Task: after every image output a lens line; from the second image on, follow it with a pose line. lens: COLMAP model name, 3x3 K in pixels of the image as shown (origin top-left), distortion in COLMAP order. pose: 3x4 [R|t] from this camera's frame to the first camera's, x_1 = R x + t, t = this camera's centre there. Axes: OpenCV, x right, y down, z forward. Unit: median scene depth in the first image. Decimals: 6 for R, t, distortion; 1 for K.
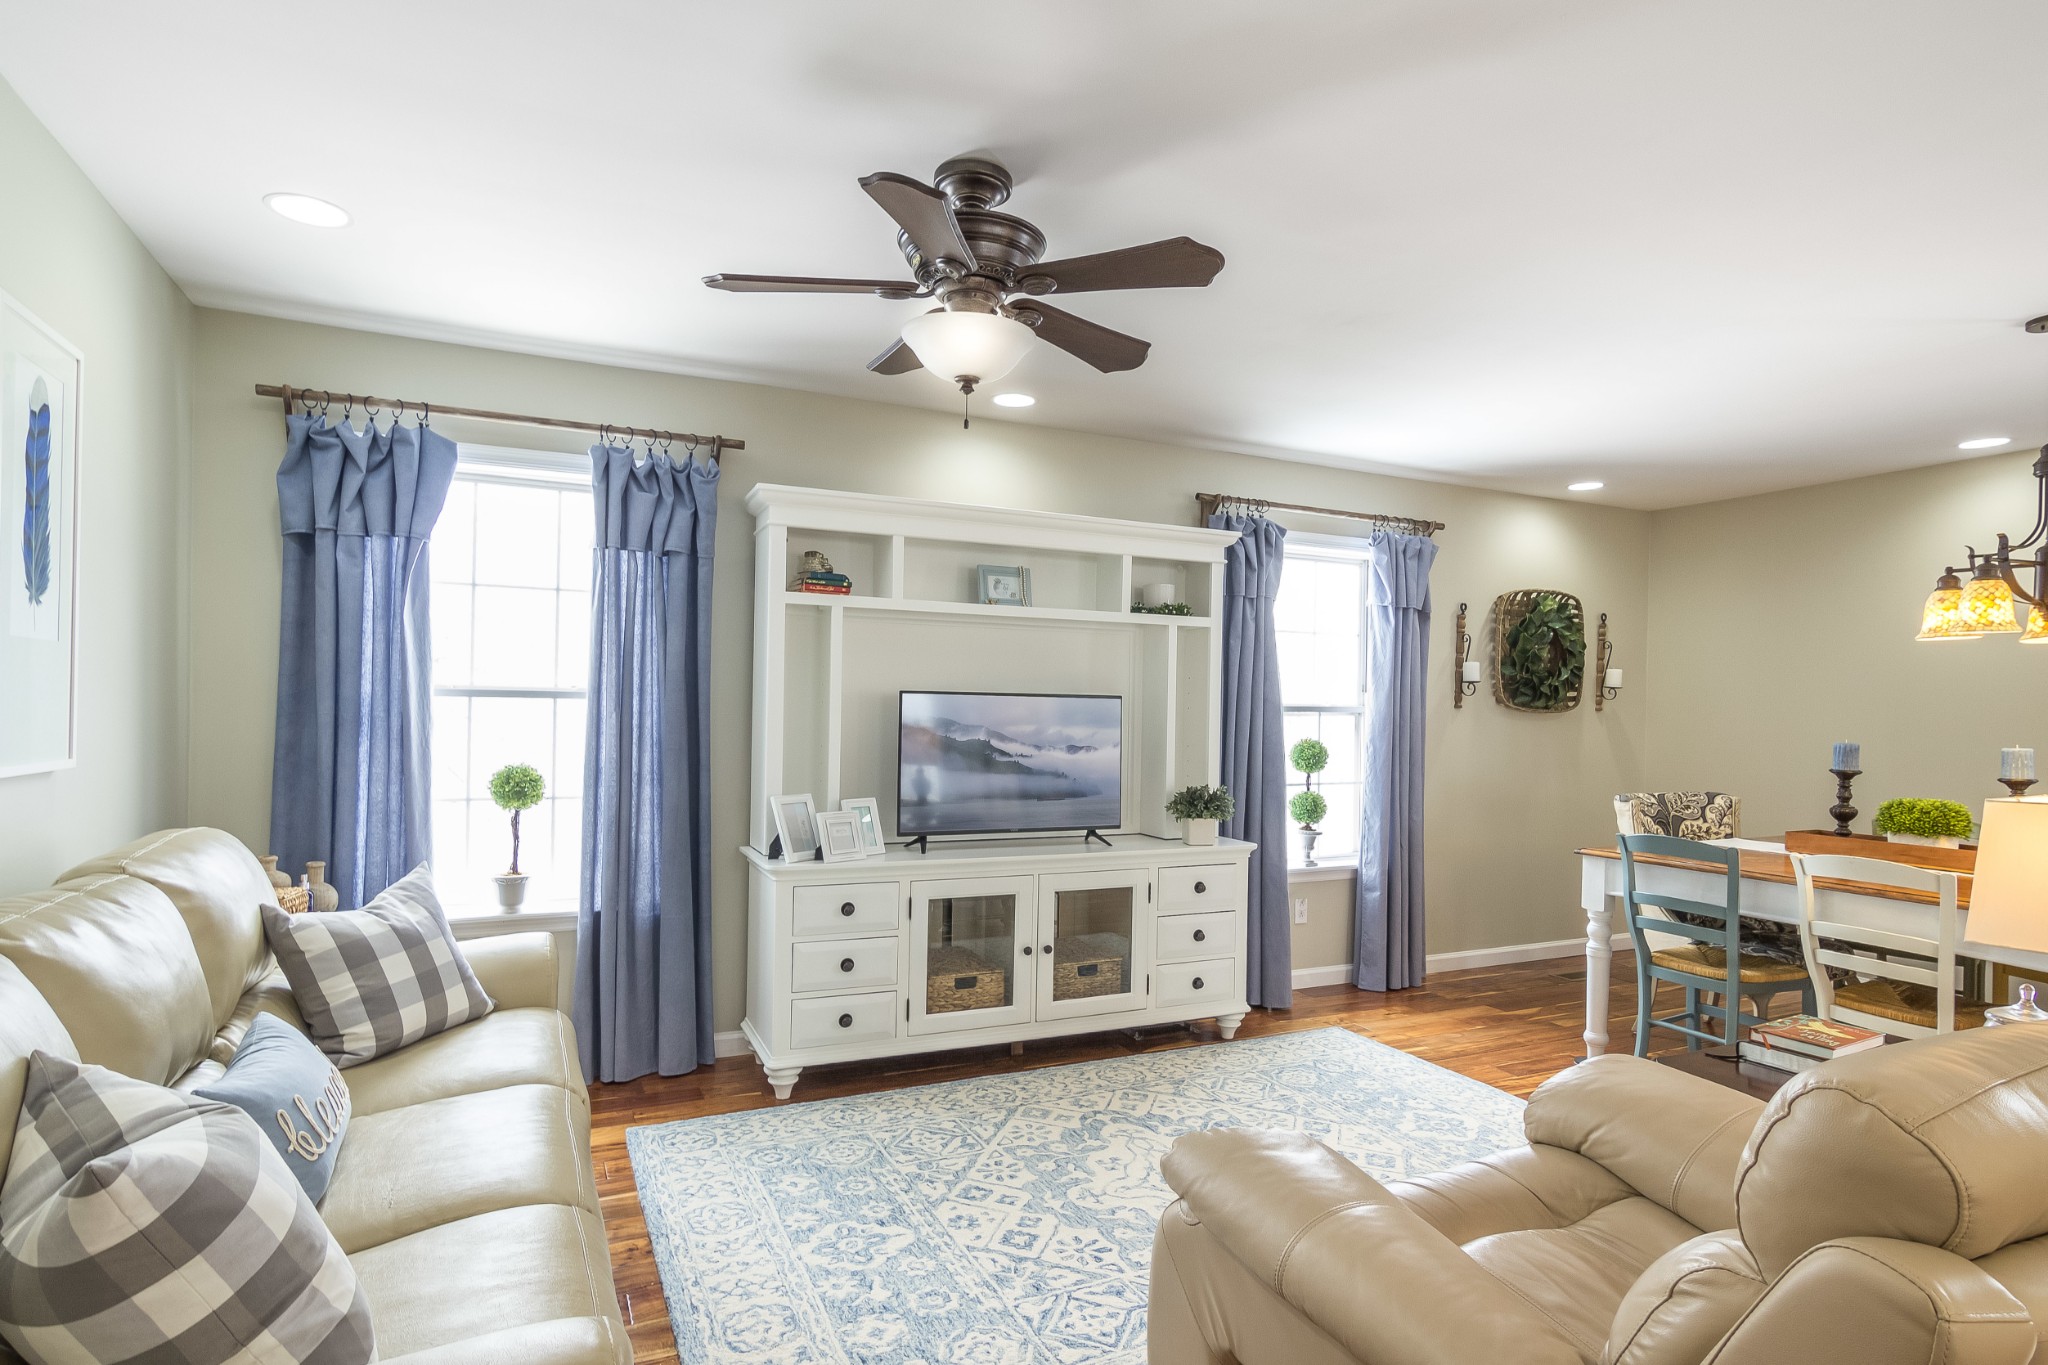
lens RADIAL K [[1077.3, 0, 1021.3], [0, 1077.3, 709.5], [0, 0, 1]] dist [-0.003121, 0.002295]
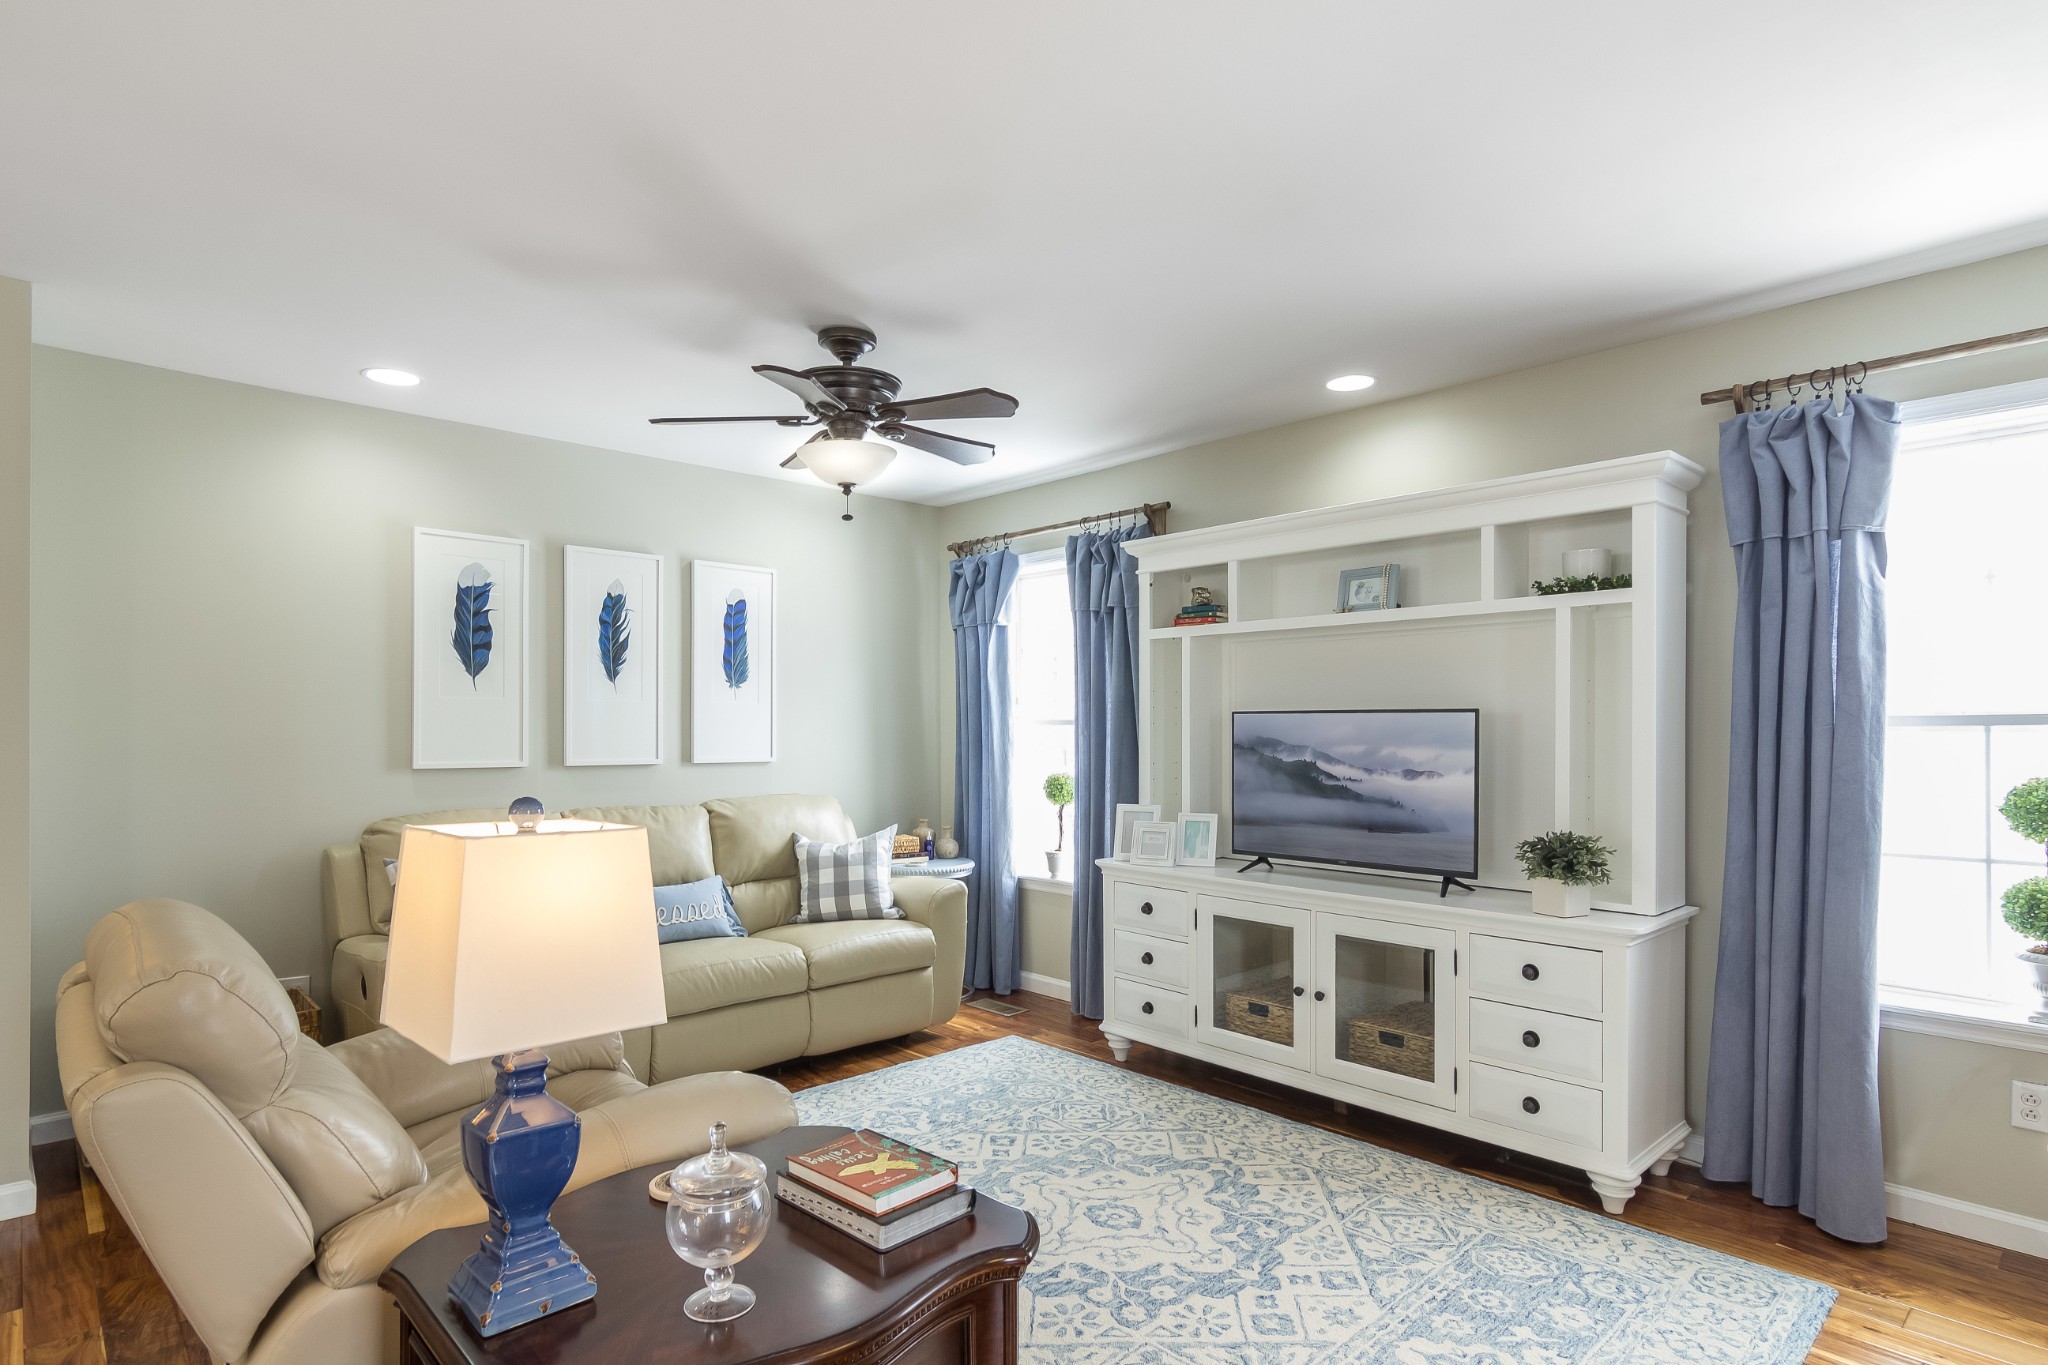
lens RADIAL K [[1077.3, 0, 990.1], [0, 1077.3, 725.8], [0, 0, 1]] dist [-0.003121, 0.002295]
pose [[0.292568, -0.018191, -0.956072, 0.742675], [0.003392, 0.999832, -0.017986, 0.012864], [0.956239, 0.002019, 0.292581, 0.441339]]
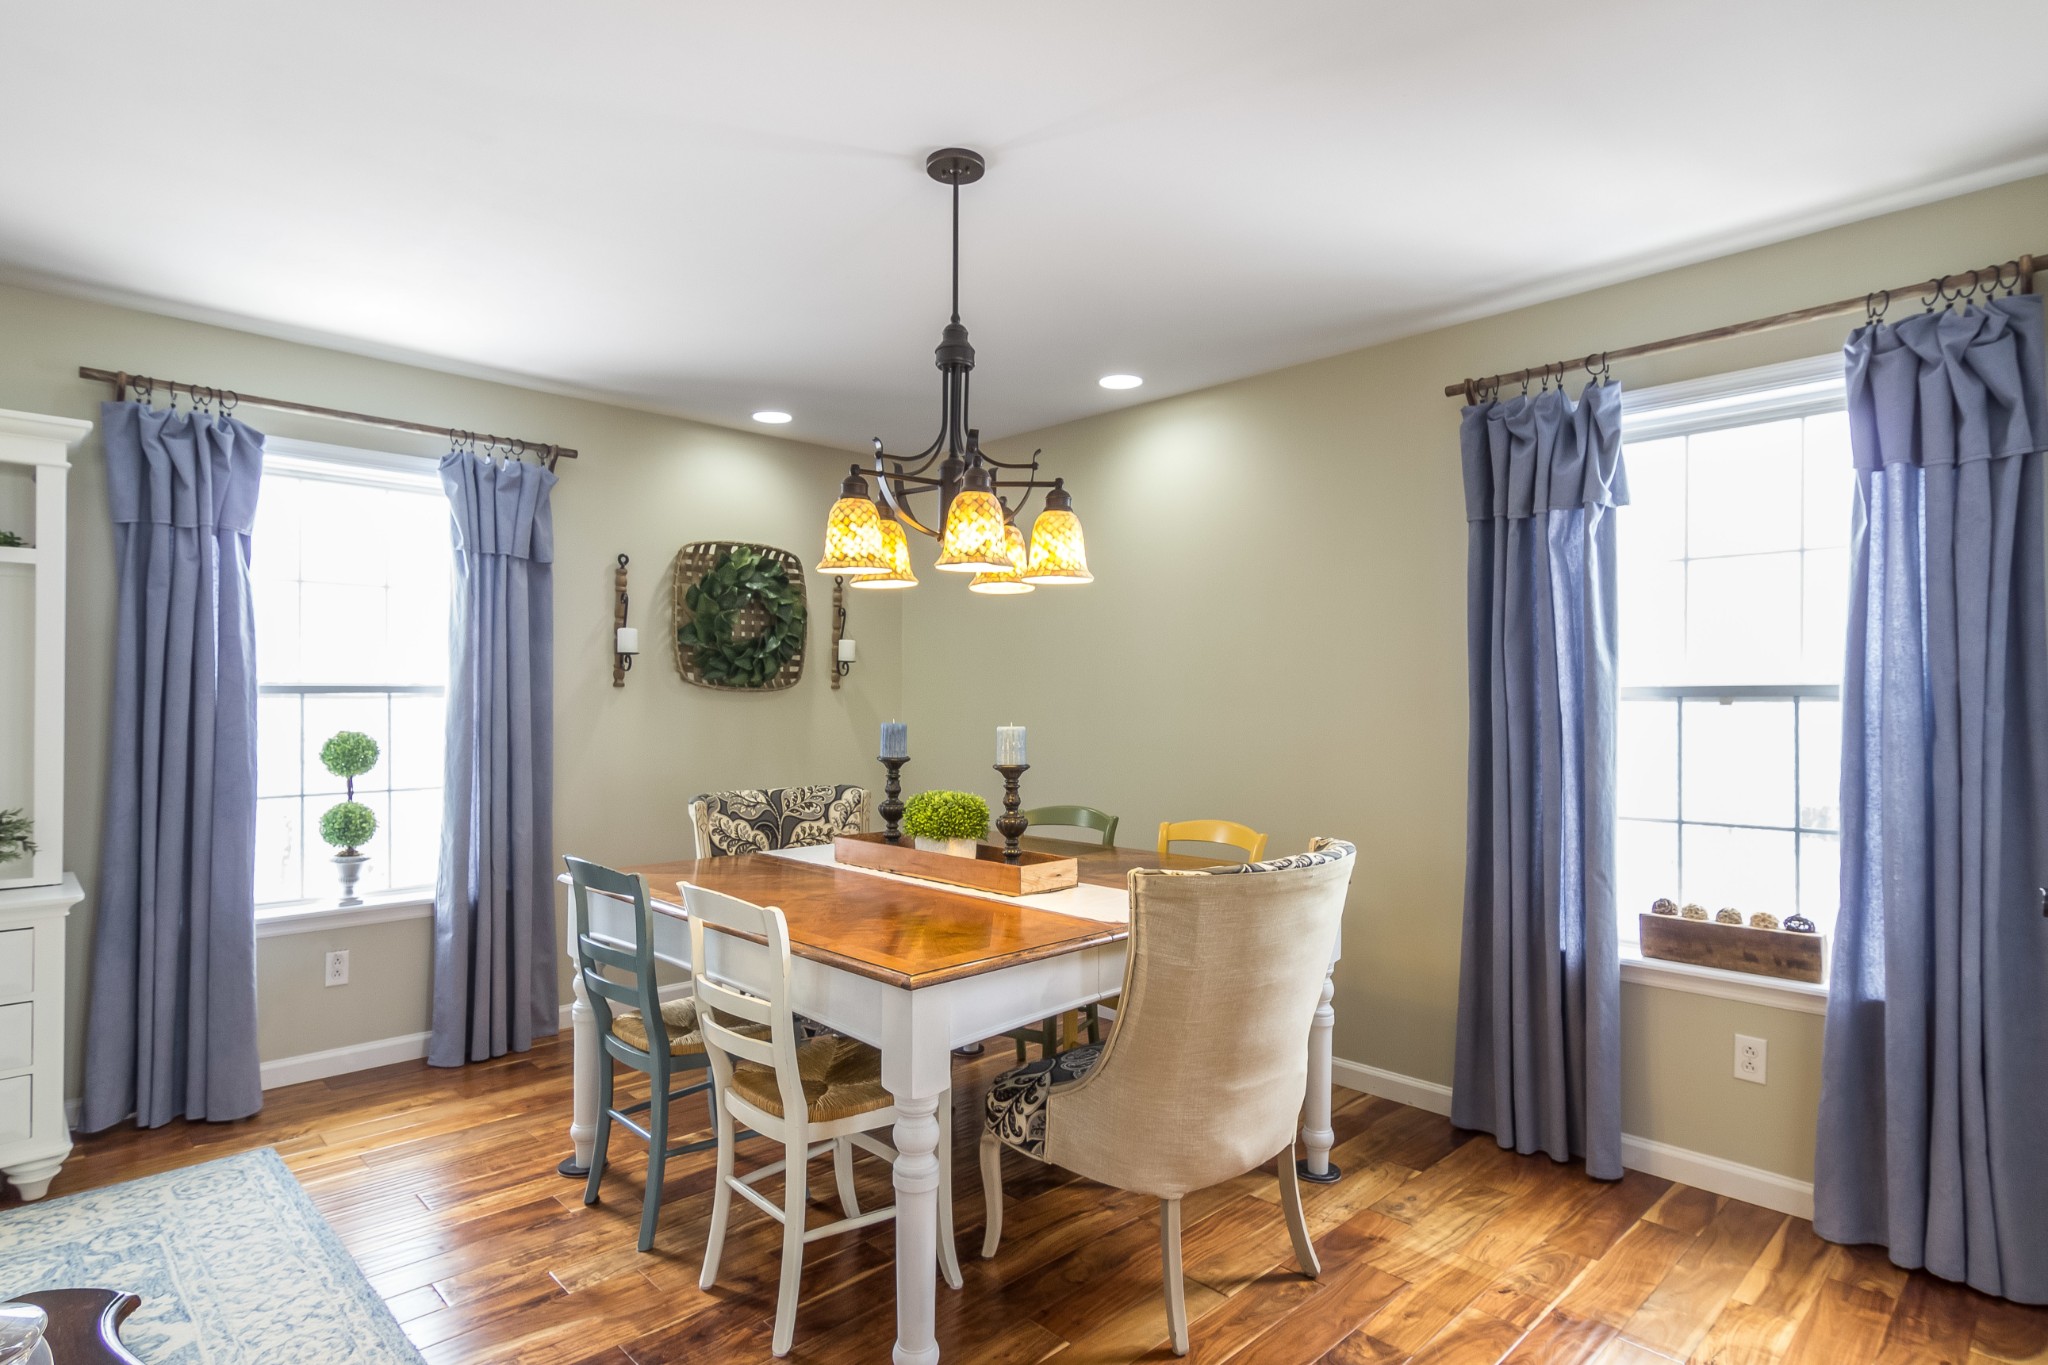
lens RADIAL K [[1077.3, 0, 1025.3], [0, 1077.3, 693.0], [0, 0, 1]] dist [-0.003121, 0.002295]
pose [[0.944133, -0.010813, 0.329388, 0.556813], [0.011692, 0.999931, -0.000689, 0.009755], [-0.329358, 0.004502, 0.944194, 0.197614]]
